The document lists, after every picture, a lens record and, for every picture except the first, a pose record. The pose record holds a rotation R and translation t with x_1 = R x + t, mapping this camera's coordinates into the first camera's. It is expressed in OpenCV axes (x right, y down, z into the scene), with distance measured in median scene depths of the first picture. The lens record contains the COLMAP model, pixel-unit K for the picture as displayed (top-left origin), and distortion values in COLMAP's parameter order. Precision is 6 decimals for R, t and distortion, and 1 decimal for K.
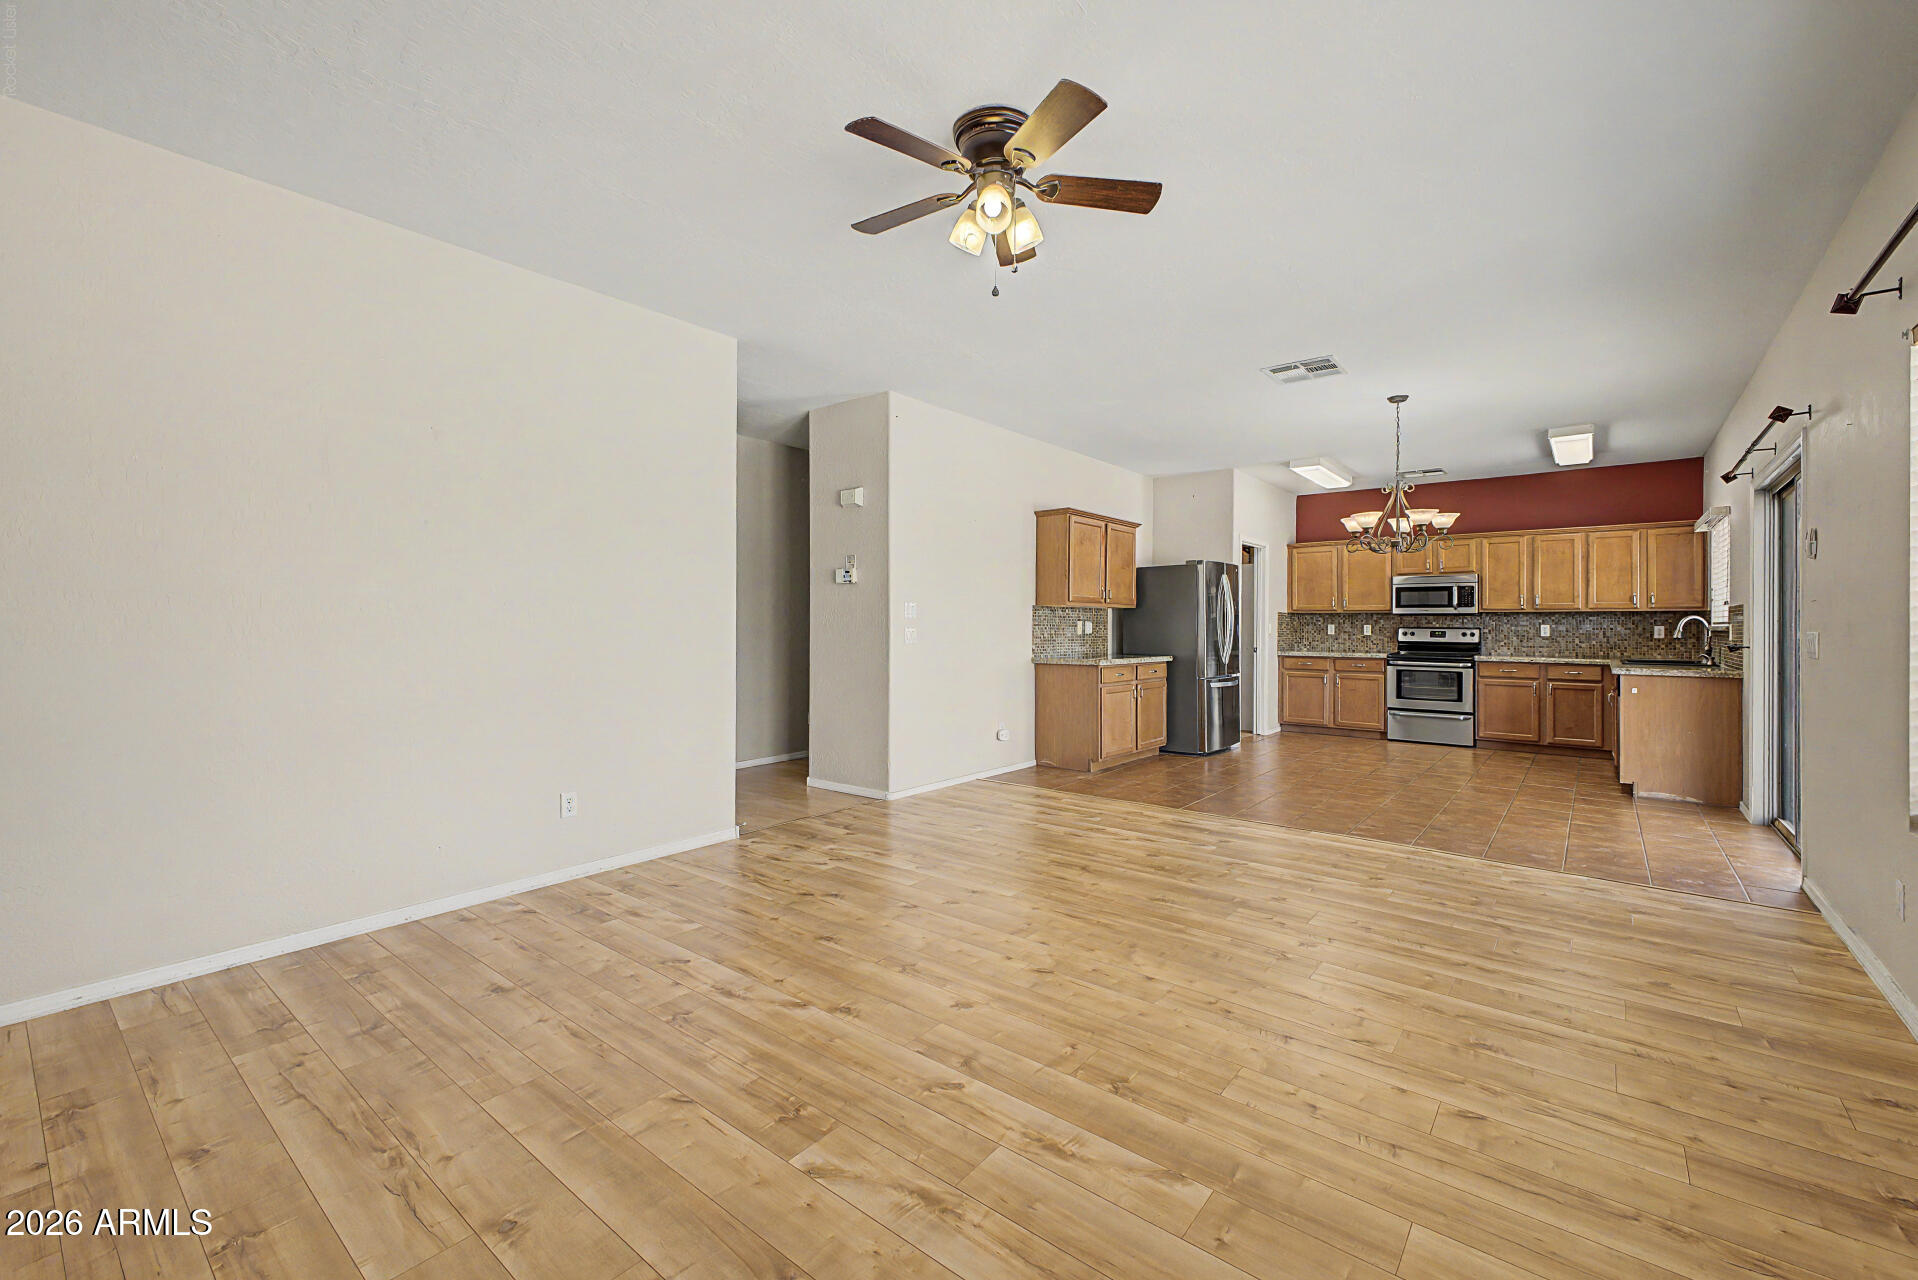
lens RADIAL K [[802.7, 0, 957.4], [0, 802.7, 624.4], [0, 0, 1]] dist [-0.000668, -0.000123]
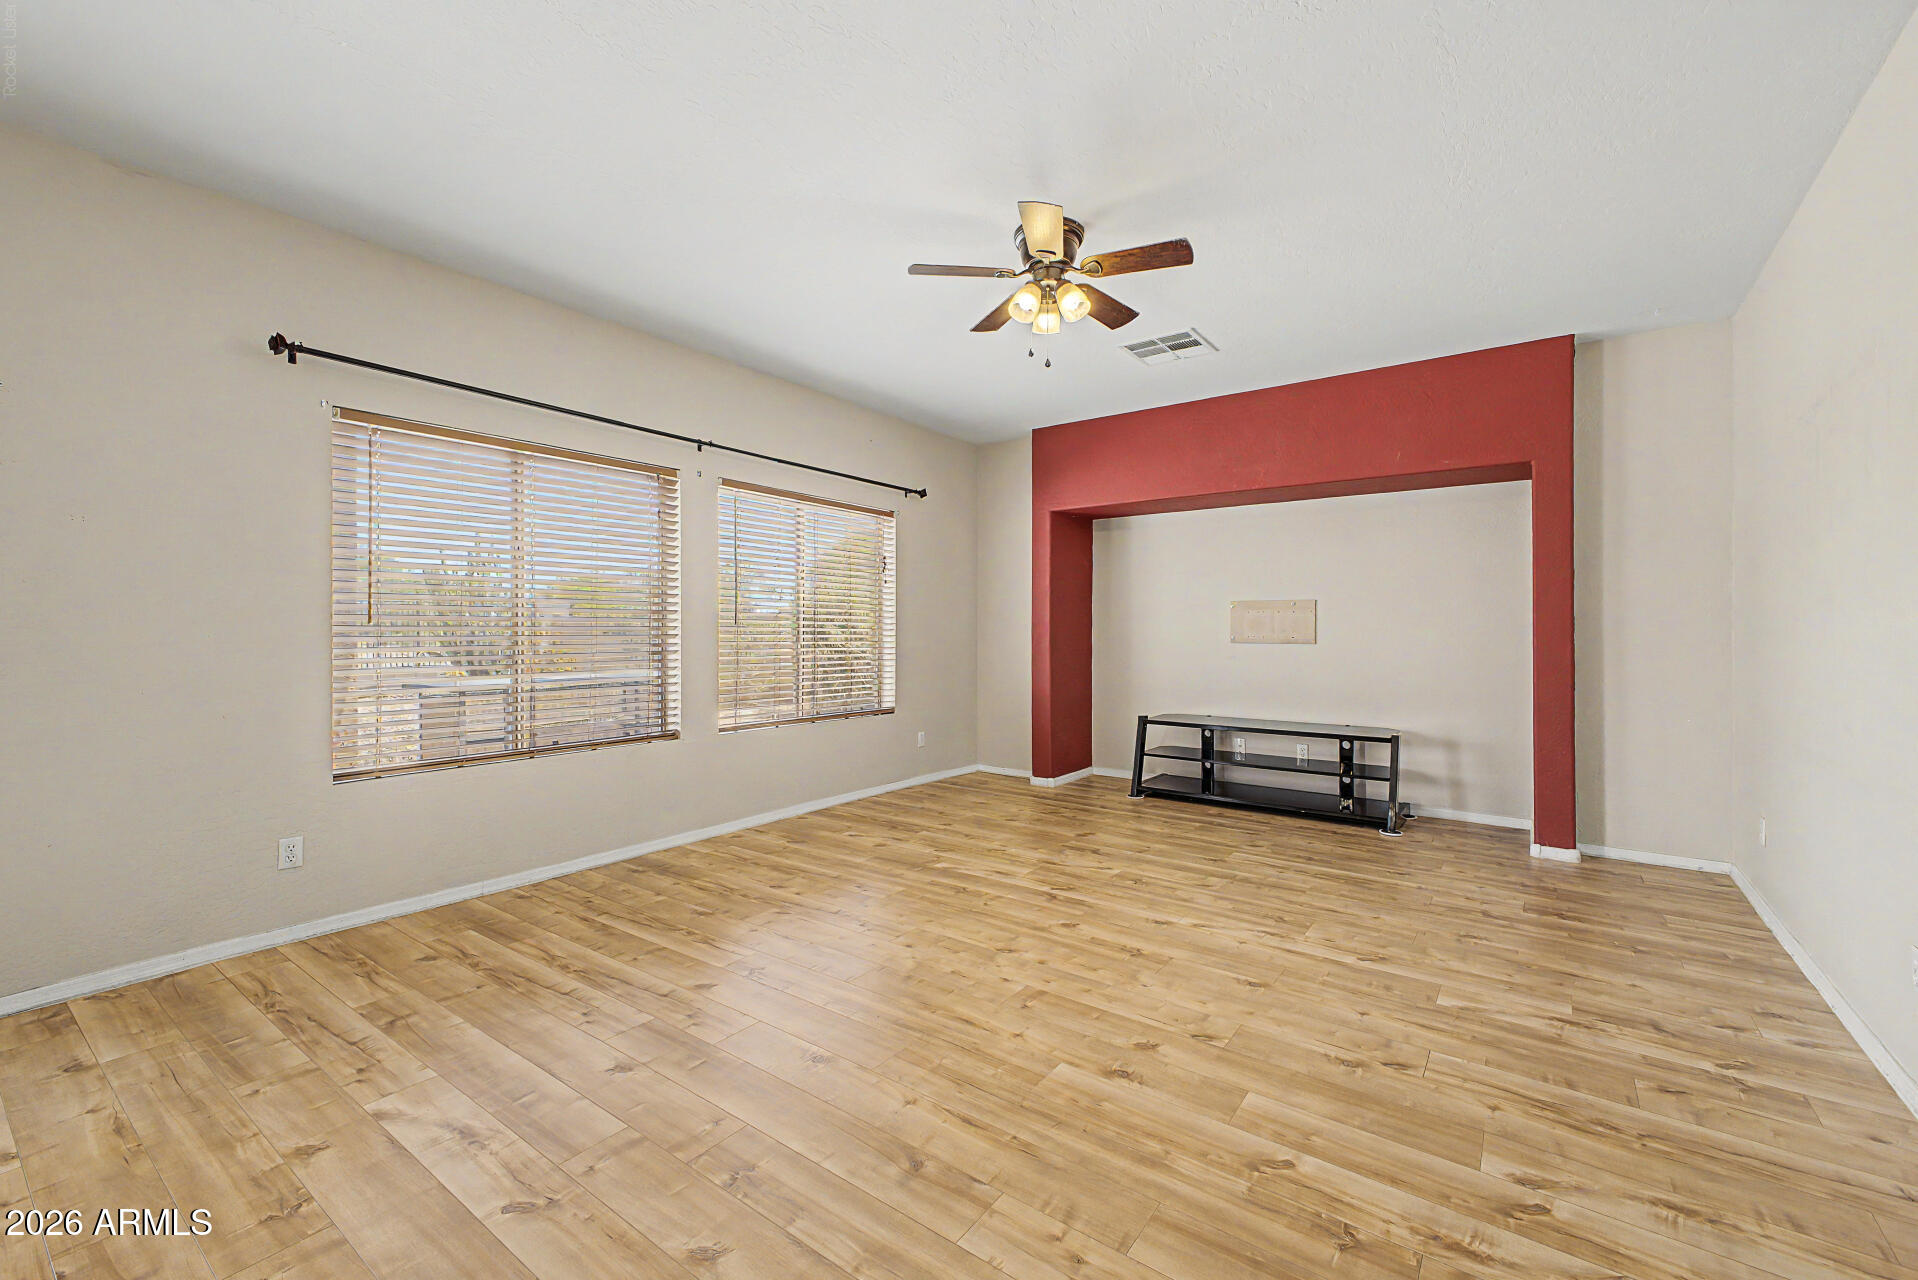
lens RADIAL K [[764.8, 0, 962.3], [0, 764.8, 631.2], [0, 0, 1]] dist [0.000852, -0.000061]
pose [[-0.998647, -0.002109, -0.051950, 0.211583], [-0.002190, 0.999996, 0.001518, 0.011060], [0.051947, 0.001630, -0.998649, 1.946274]]
